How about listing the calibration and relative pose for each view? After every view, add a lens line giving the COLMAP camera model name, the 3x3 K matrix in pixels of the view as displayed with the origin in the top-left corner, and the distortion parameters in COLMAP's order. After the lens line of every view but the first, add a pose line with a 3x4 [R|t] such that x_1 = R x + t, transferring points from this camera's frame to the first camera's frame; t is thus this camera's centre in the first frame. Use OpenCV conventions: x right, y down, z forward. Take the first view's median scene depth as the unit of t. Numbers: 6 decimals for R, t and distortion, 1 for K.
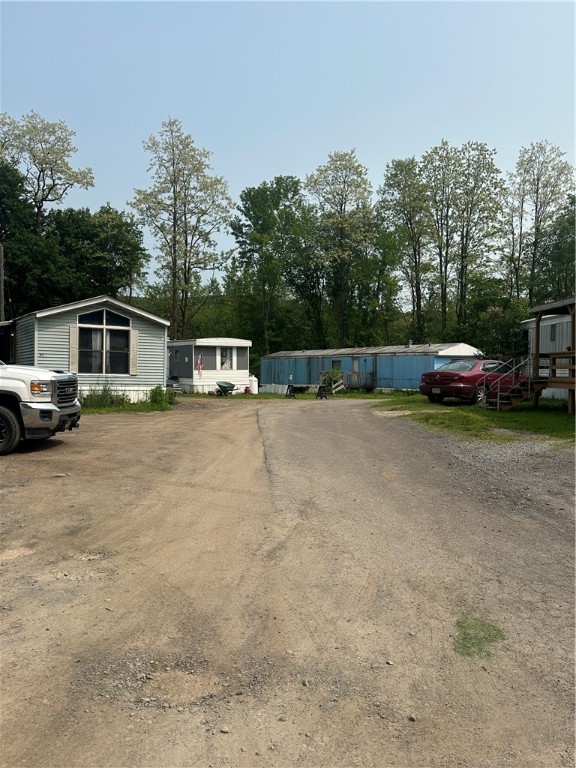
lens RADIAL K [[672.8, 0, 288.0], [0, 672.8, 384.0], [0, 0, 1]] dist [-0.002000, -0.004022]
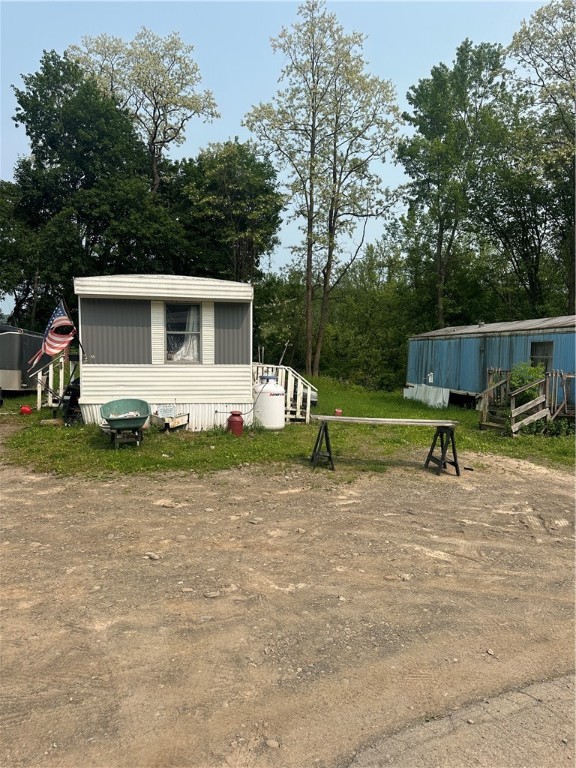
lens RADIAL K [[540.8, 0, 288.0], [0, 540.8, 384.0], [0, 0, 1]] dist [0.001565, -0.002053]
pose [[0.912465, 0.033520, -0.407780, 0.065096], [-0.018153, 0.998974, 0.041497, -0.018842], [0.408753, -0.030462, 0.912137, 0.603238]]
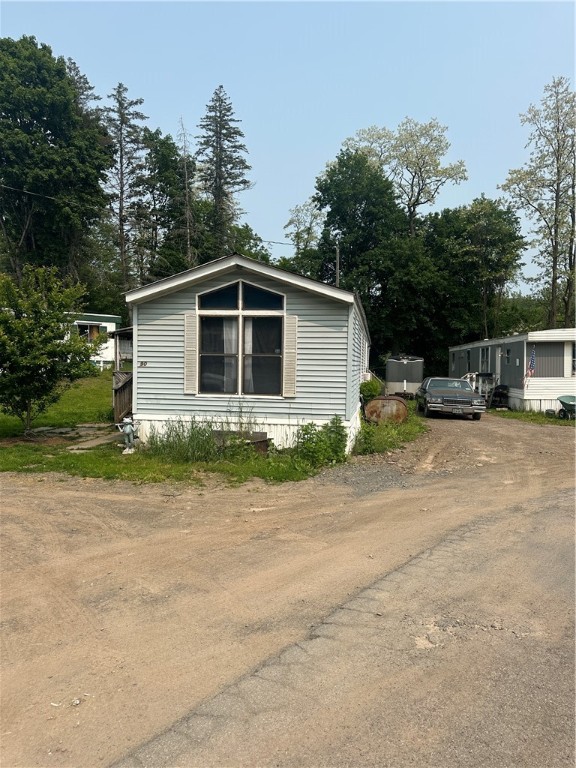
lens RADIAL K [[540.1, 0, 288.0], [0, 540.1, 384.0], [0, 0, 1]] dist [0.060939, -0.078548]
pose [[0.763892, 0.013355, -0.645206, 0.026664], [-0.007968, 0.999905, 0.011263, -0.014392], [0.645295, -0.003462, 0.763925, 0.324614]]
